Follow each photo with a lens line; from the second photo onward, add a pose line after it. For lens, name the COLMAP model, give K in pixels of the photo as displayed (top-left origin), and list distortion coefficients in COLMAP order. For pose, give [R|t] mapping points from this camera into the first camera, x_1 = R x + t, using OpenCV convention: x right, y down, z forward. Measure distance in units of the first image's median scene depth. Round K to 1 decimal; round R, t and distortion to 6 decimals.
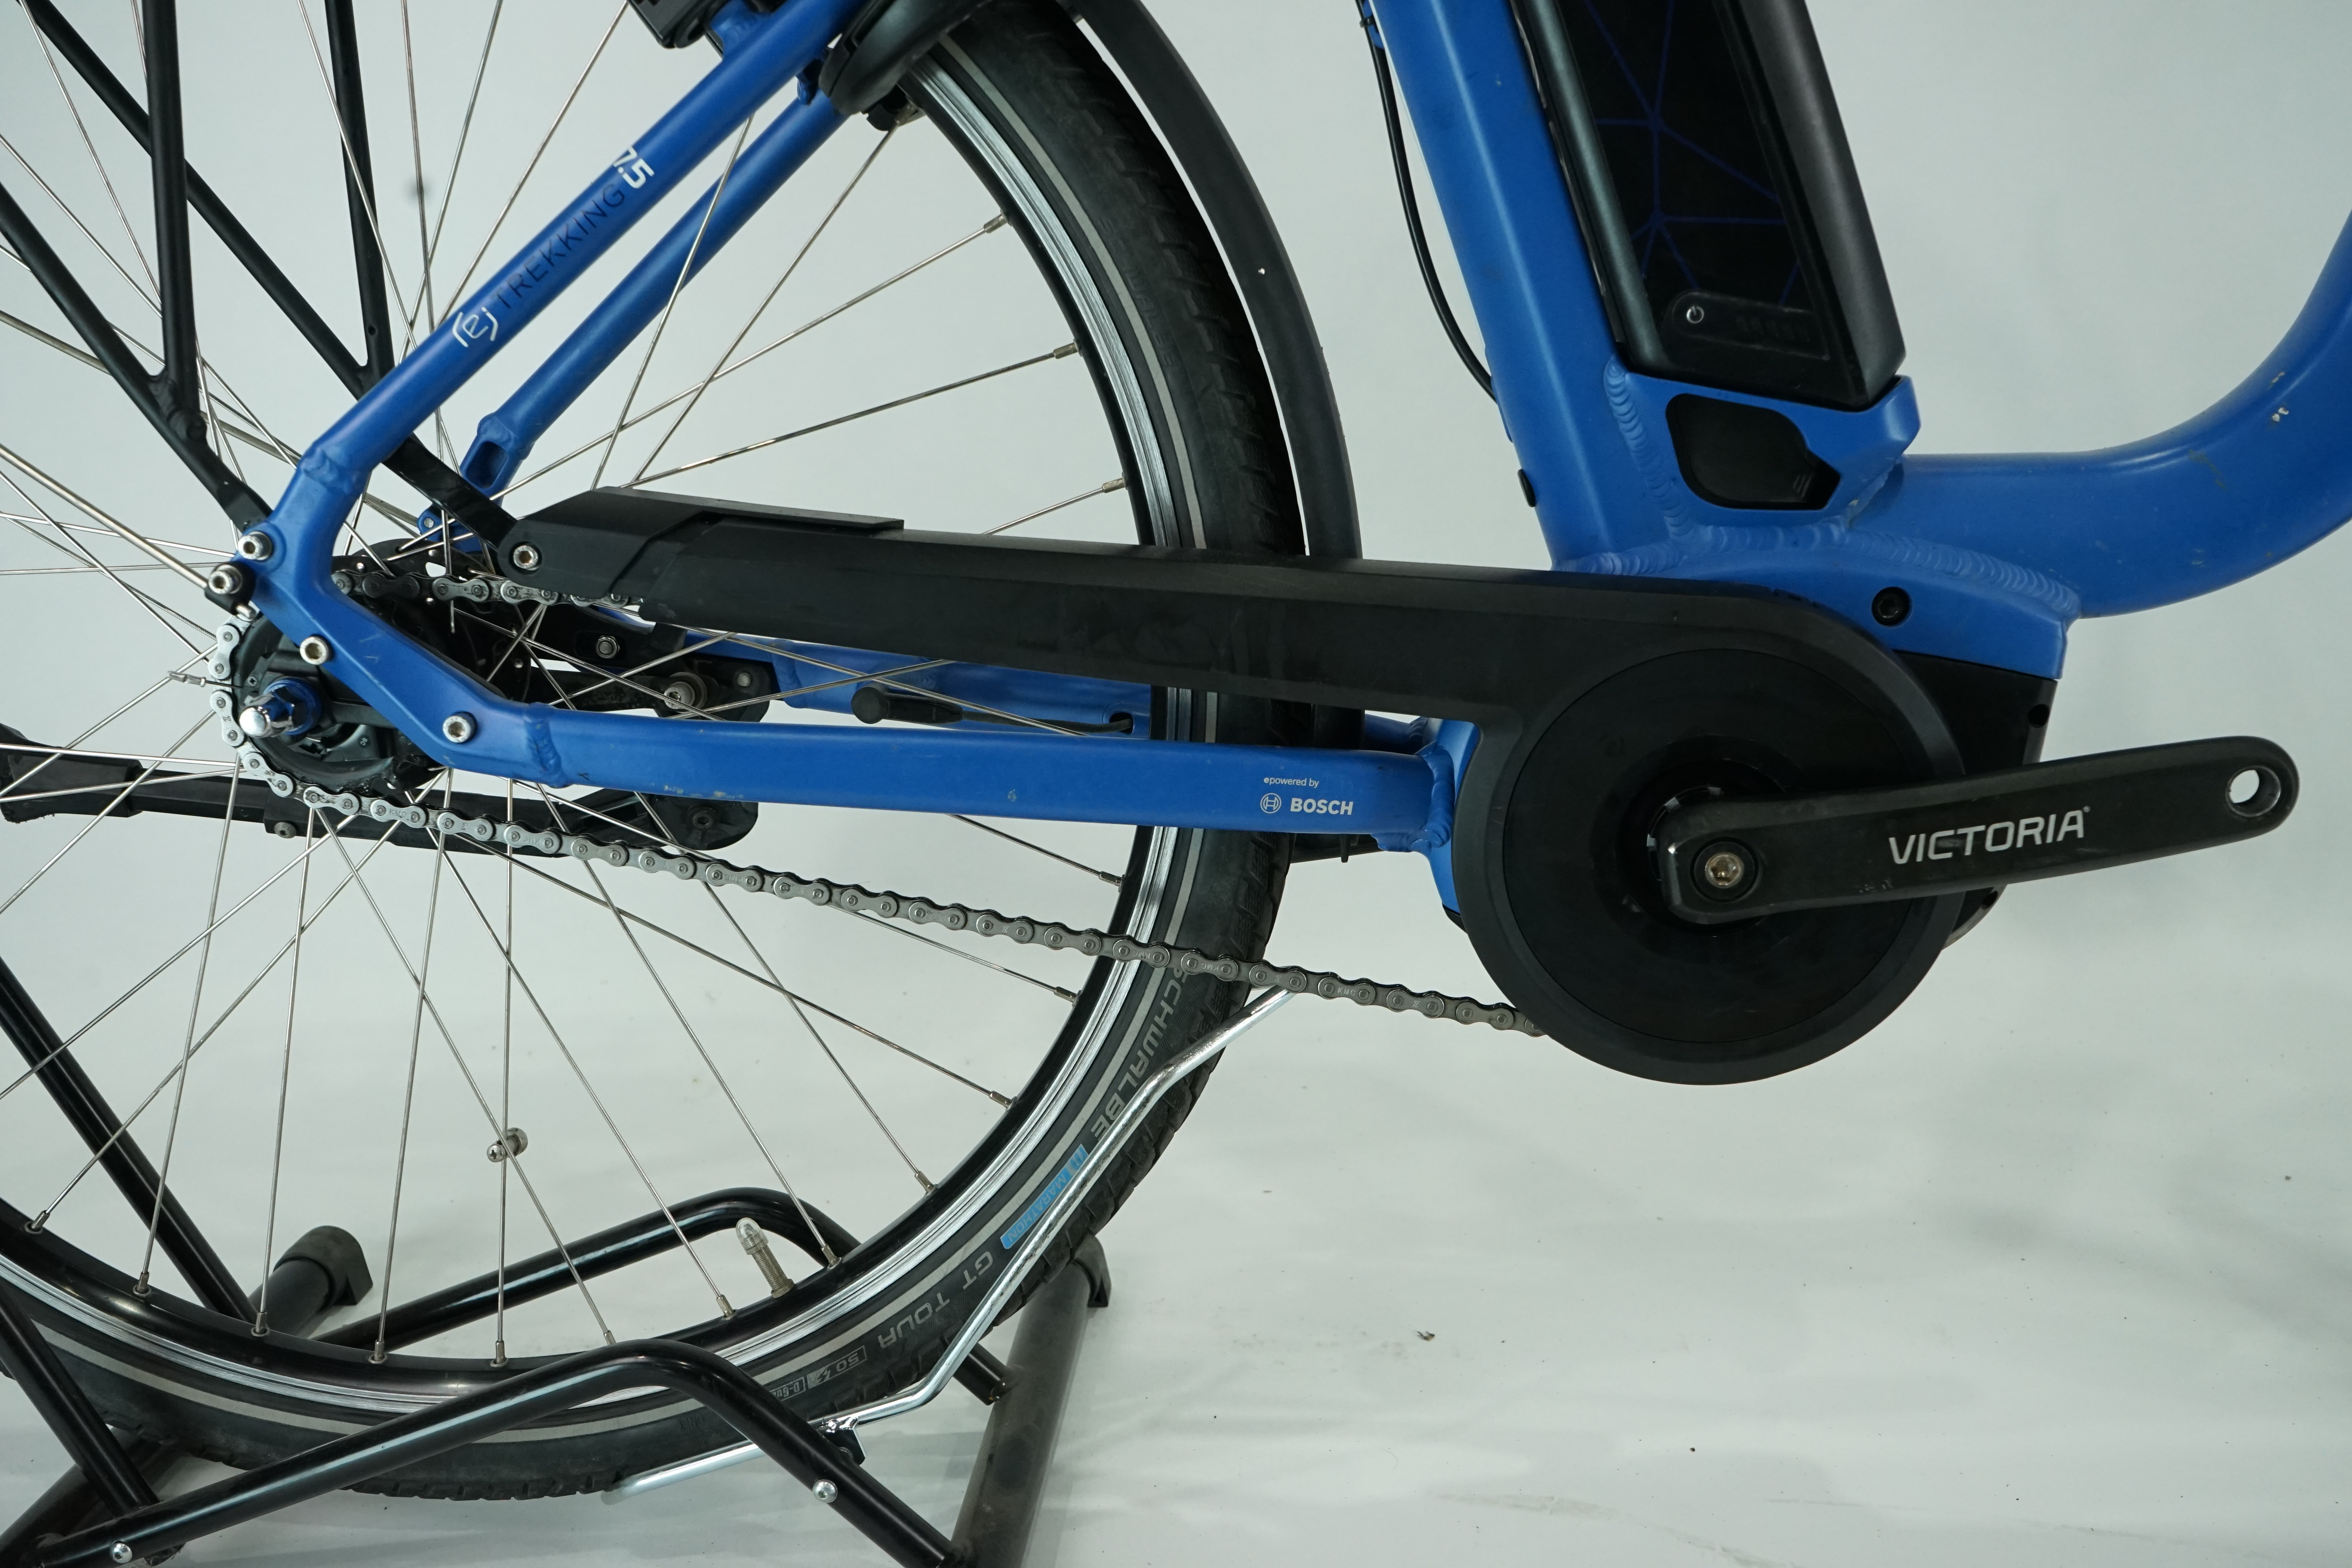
lens RADIAL K [[2130.3, 0, 1174.5], [0, 2130.3, 775.7], [0, 0, 1]] dist [-0.005596, -0.008082]
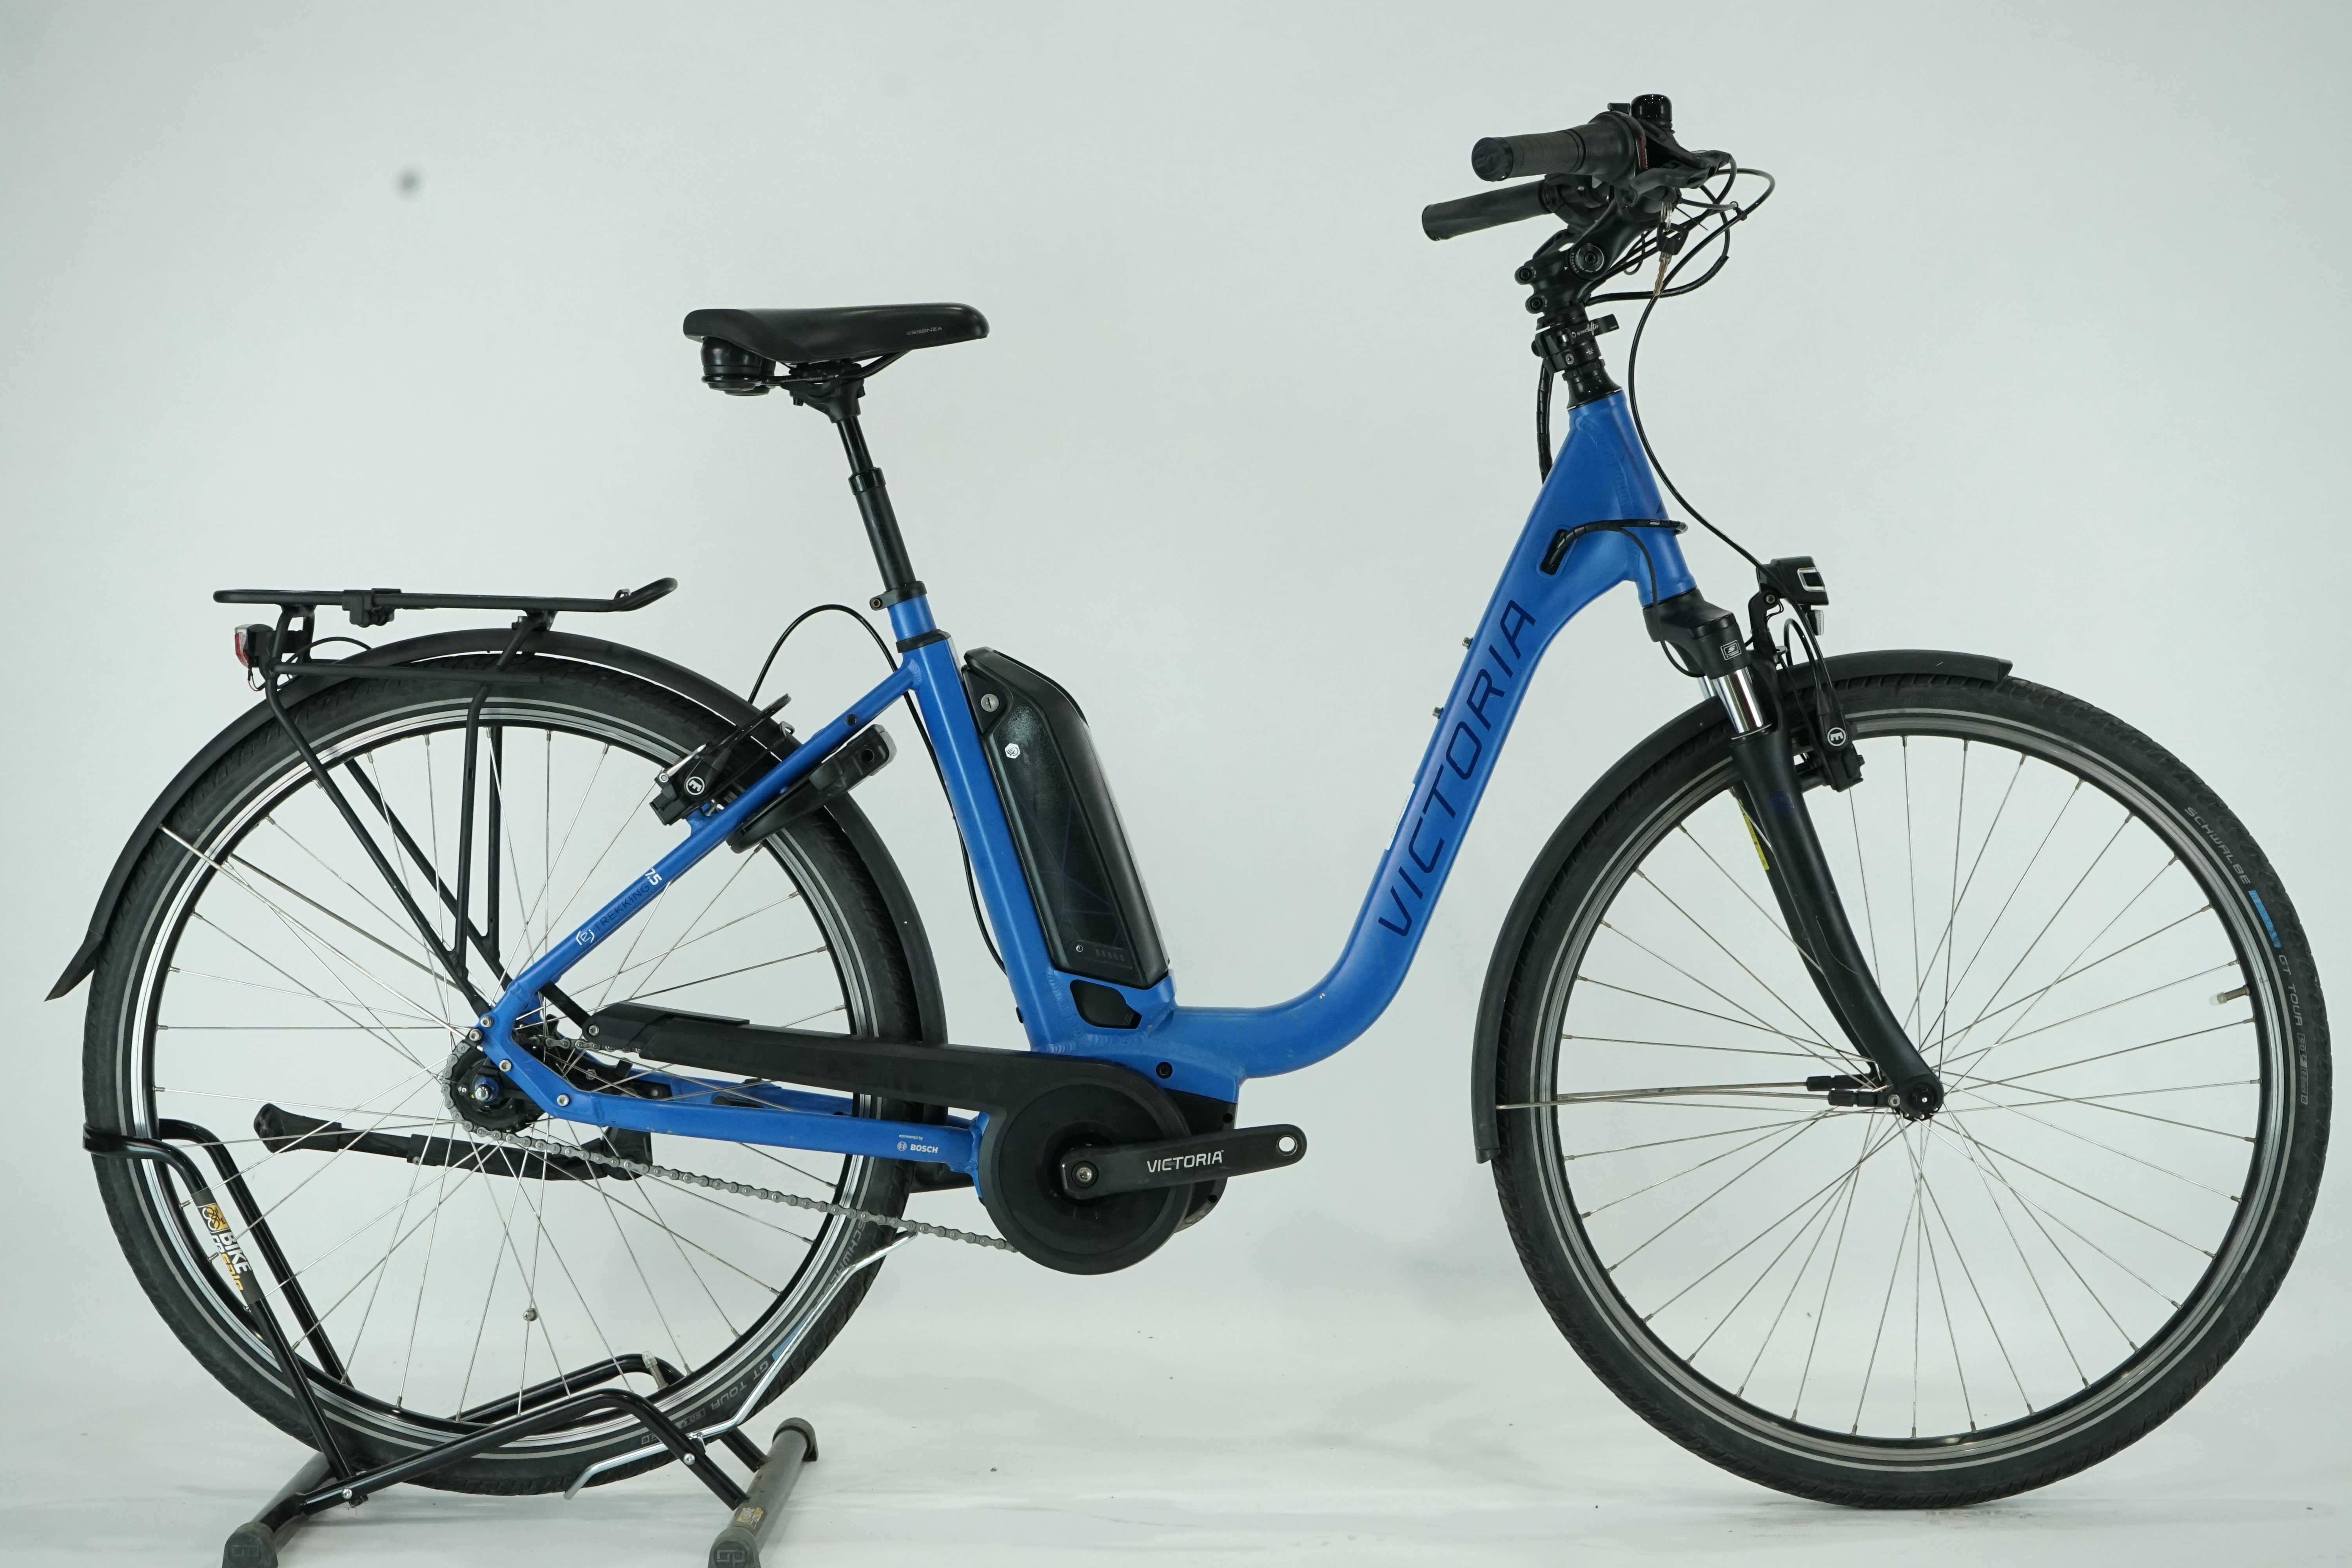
lens RADIAL K [[4424.8, 0, 1172.7], [0, 4424.8, 783.1], [0, 0, 1]] dist [0.004278, 0.000000]
pose [[0.997698, 0.037051, 0.056805, 0.049727], [-0.027202, 0.985875, -0.165261, 0.409098], [-0.062126, 0.163335, 0.984613, -3.812463]]
